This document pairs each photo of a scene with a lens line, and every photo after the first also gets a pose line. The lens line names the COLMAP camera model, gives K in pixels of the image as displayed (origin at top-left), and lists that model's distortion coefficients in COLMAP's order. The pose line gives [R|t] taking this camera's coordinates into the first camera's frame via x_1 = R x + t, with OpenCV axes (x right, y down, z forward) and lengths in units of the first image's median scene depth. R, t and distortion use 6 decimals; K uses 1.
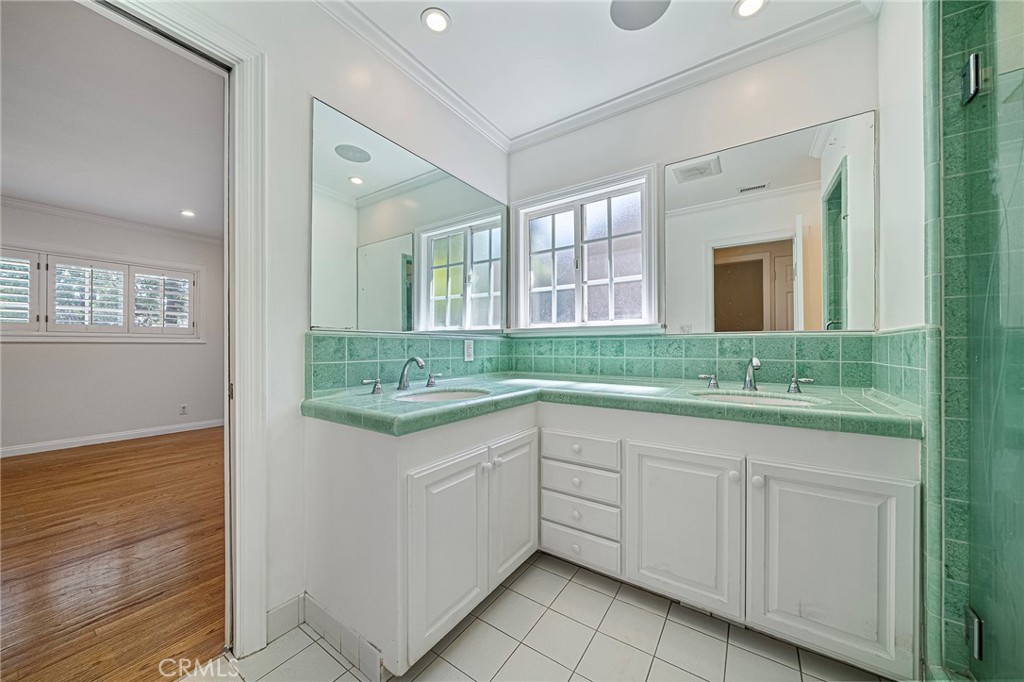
lens RADIAL K [[354.2, 0, 515.2], [0, 354.2, 343.5], [0, 0, 1]] dist [-0.002108, 0.000332]
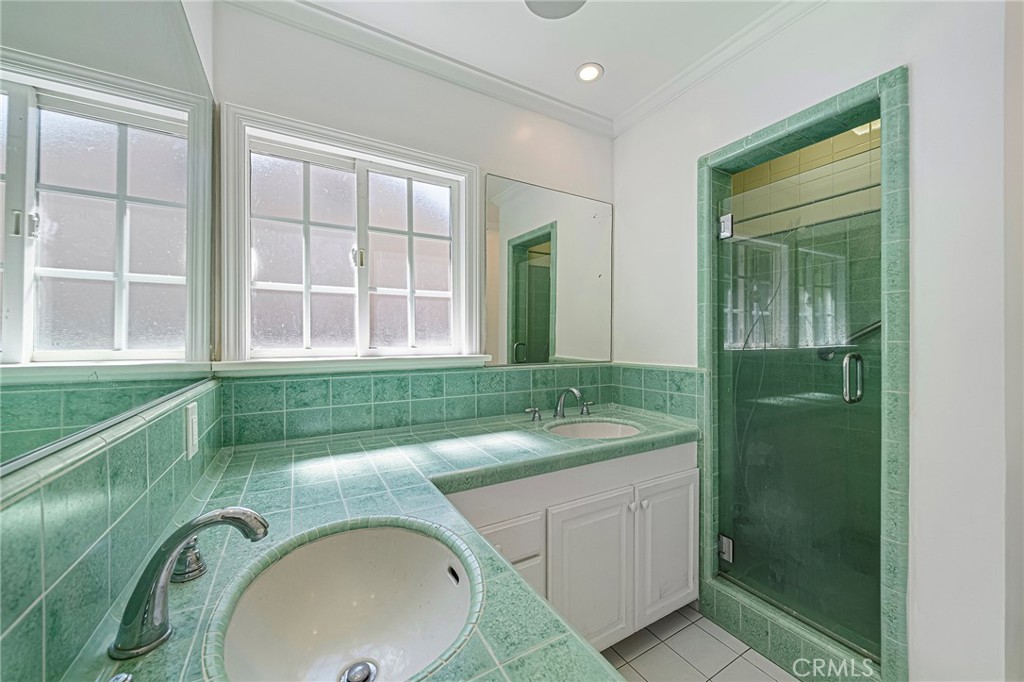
lens RADIAL K [[377.7, 0, 512.1], [0, 377.7, 341.8], [0, 0, 1]] dist [-0.003170, 0.000144]
pose [[0.442843, -0.001080, 0.896598, -0.352949], [-0.005312, 0.999979, 0.003828, -0.083564], [-0.896583, -0.006458, 0.442828, 0.483936]]
